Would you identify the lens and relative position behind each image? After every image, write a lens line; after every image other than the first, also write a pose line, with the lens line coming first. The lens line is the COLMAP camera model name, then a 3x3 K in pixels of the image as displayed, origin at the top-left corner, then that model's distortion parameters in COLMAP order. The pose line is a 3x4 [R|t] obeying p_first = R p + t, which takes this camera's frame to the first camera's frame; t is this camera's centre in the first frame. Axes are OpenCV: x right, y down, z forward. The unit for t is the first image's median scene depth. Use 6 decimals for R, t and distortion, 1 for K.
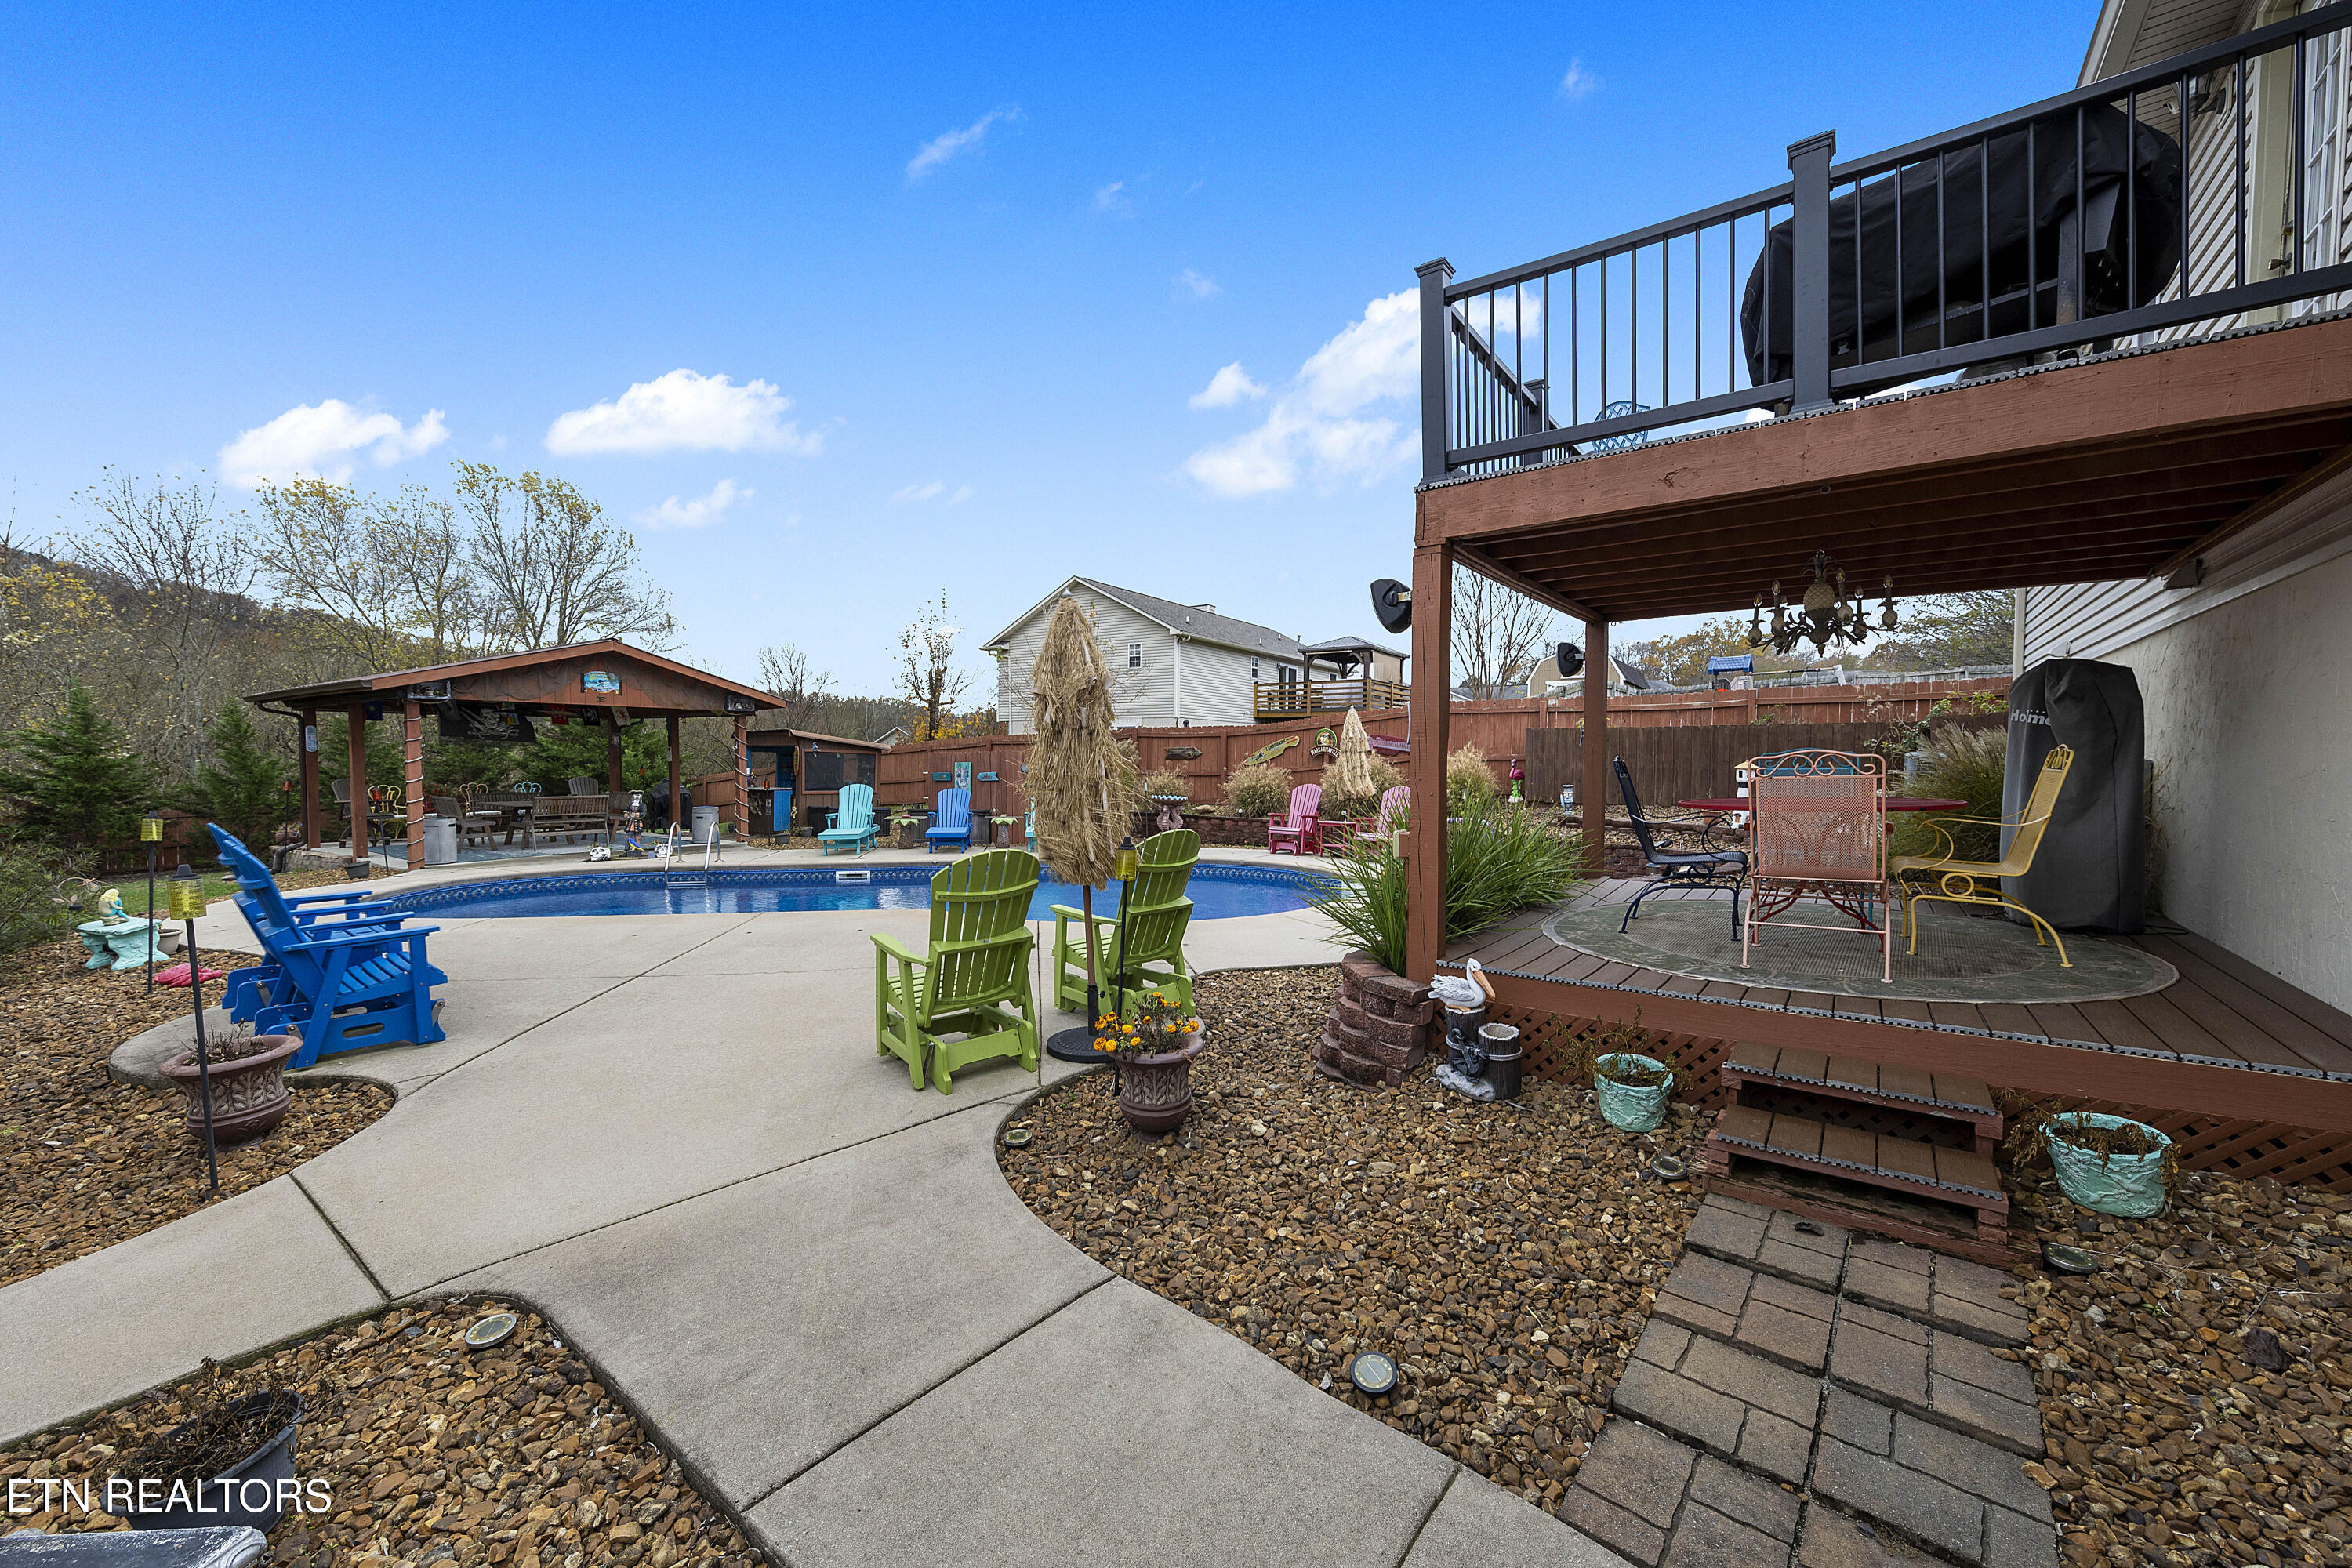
lens RADIAL K [[960.7, 0, 1236.4], [0, 960.7, 790.7], [0, 0, 1]] dist [0.001853, -0.000591]
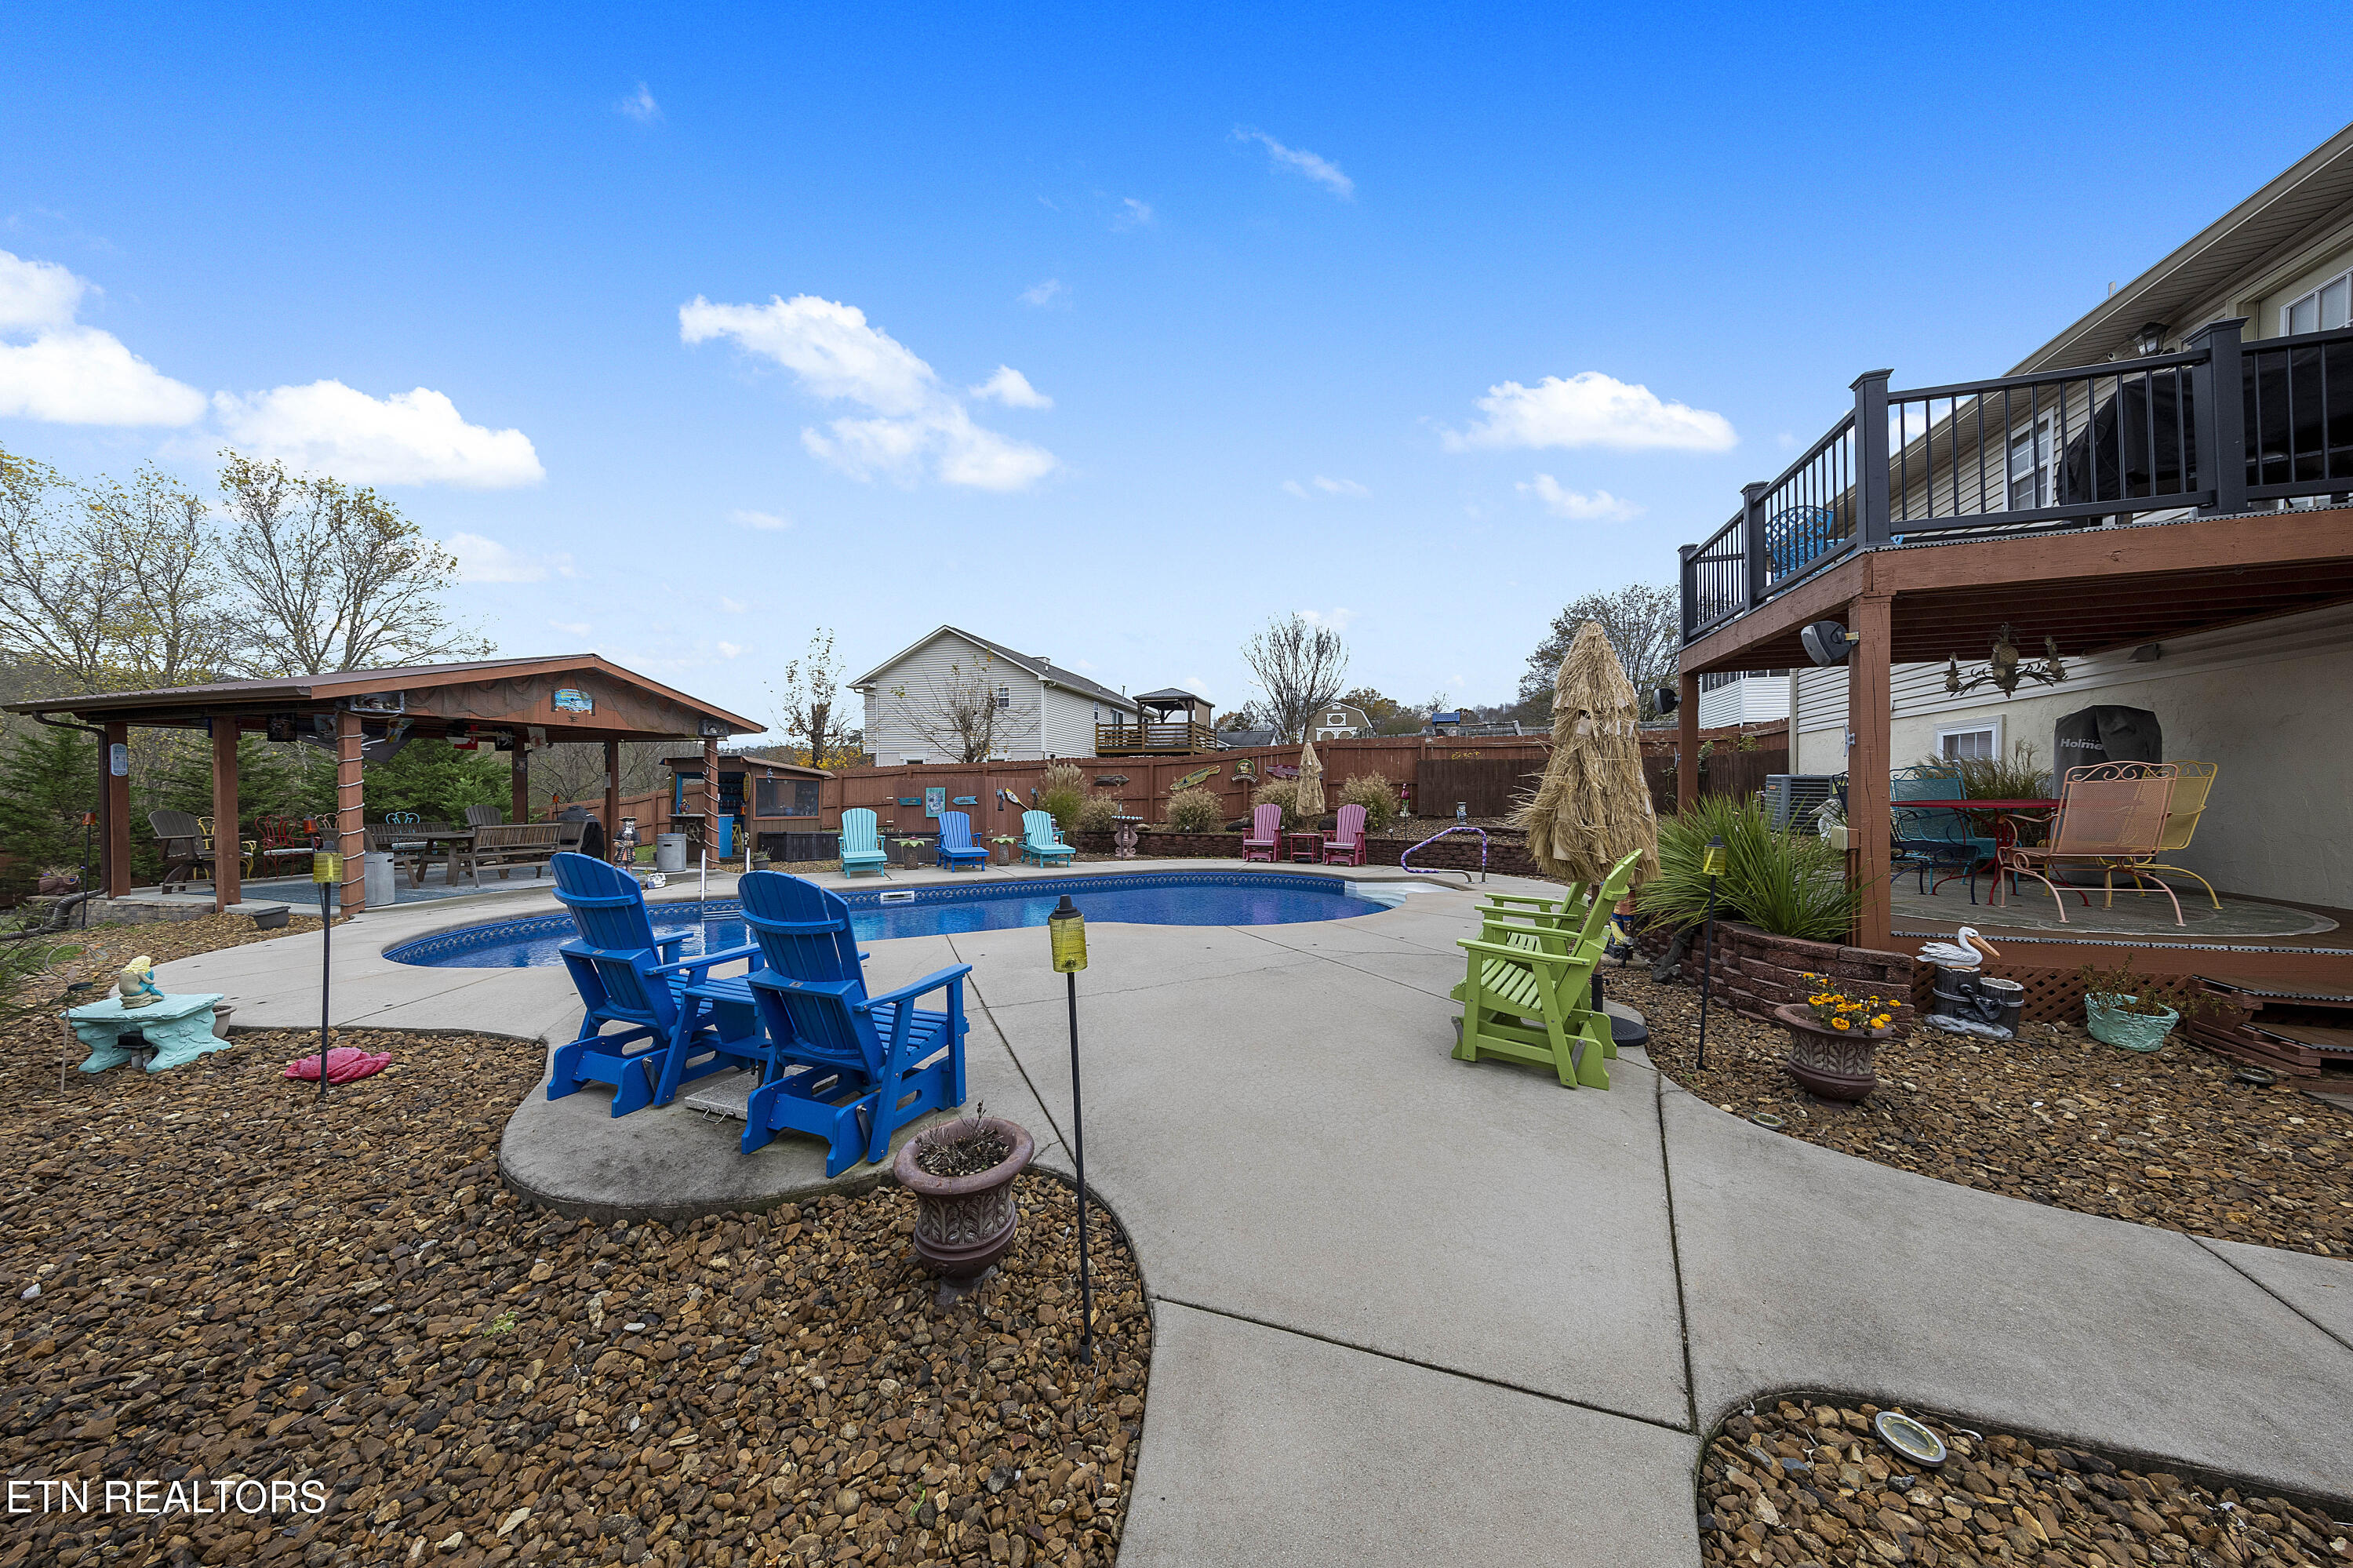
lens RADIAL K [[765.9, 0, 1234.5], [0, 765.9, 788.7], [0, 0, 1]] dist [0.006294, -0.000584]
pose [[0.951493, -0.003758, 0.307647, -0.275150], [0.014147, 0.999402, -0.031549, 0.004096], [-0.307345, 0.034371, 0.950977, 0.096906]]
